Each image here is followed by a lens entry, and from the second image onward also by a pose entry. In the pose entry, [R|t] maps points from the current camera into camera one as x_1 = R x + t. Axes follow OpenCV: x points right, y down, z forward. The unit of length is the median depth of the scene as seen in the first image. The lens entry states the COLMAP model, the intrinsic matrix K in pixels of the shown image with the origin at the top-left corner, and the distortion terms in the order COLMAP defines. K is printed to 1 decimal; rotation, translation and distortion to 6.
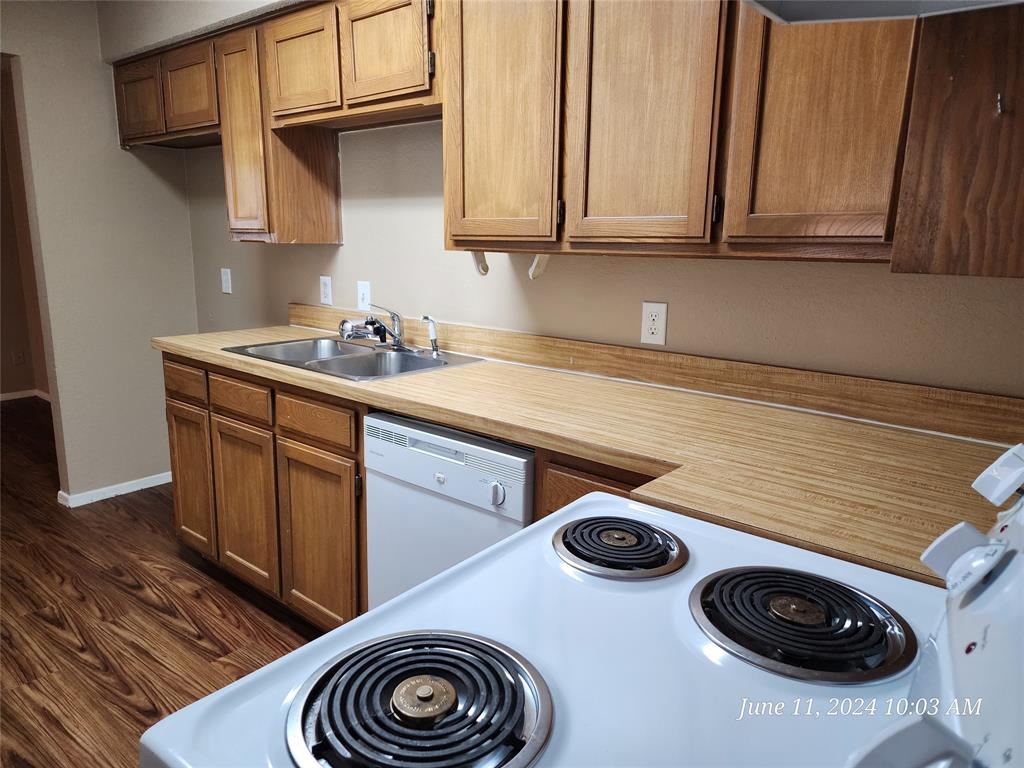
lens RADIAL K [[680.9, 0, 516.5], [0, 680.9, 388.7], [0, 0, 1]] dist [0.085230, -0.079439]
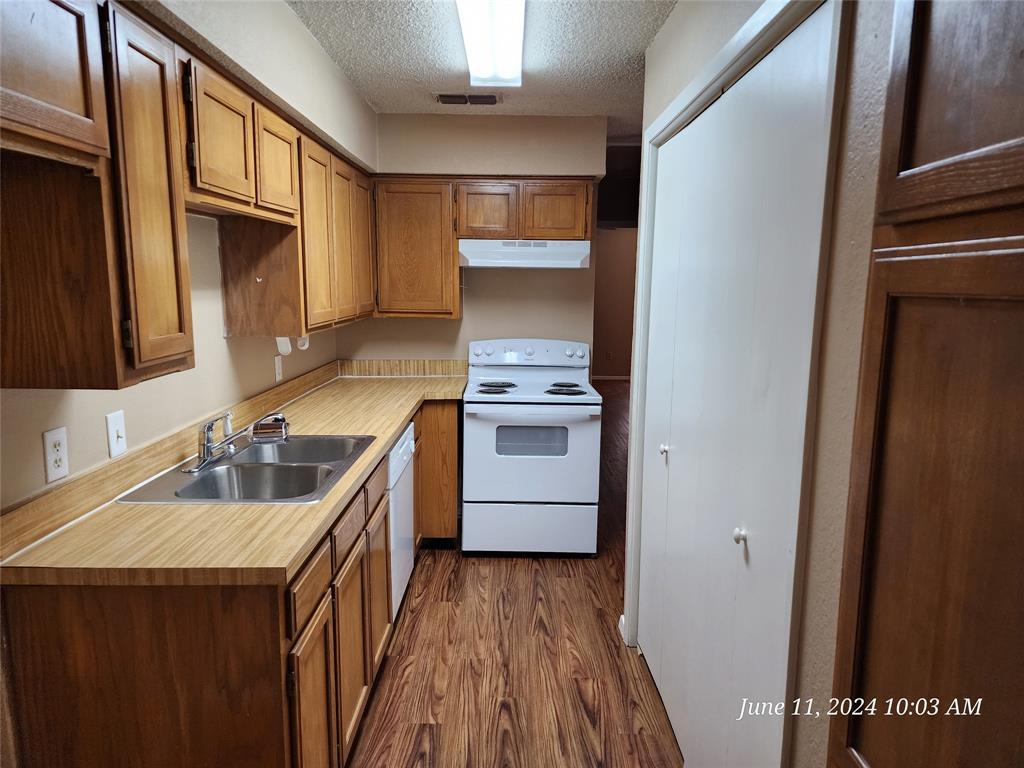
lens RADIAL K [[680.9, 0, 516.5], [0, 680.9, 388.7], [0, 0, 1]] dist [0.085230, -0.079439]
pose [[-0.640729, -0.146340, 0.753691, -1.297998], [0.144677, 0.941067, 0.305715, -0.432209], [-0.754012, 0.304922, -0.581797, 1.423881]]
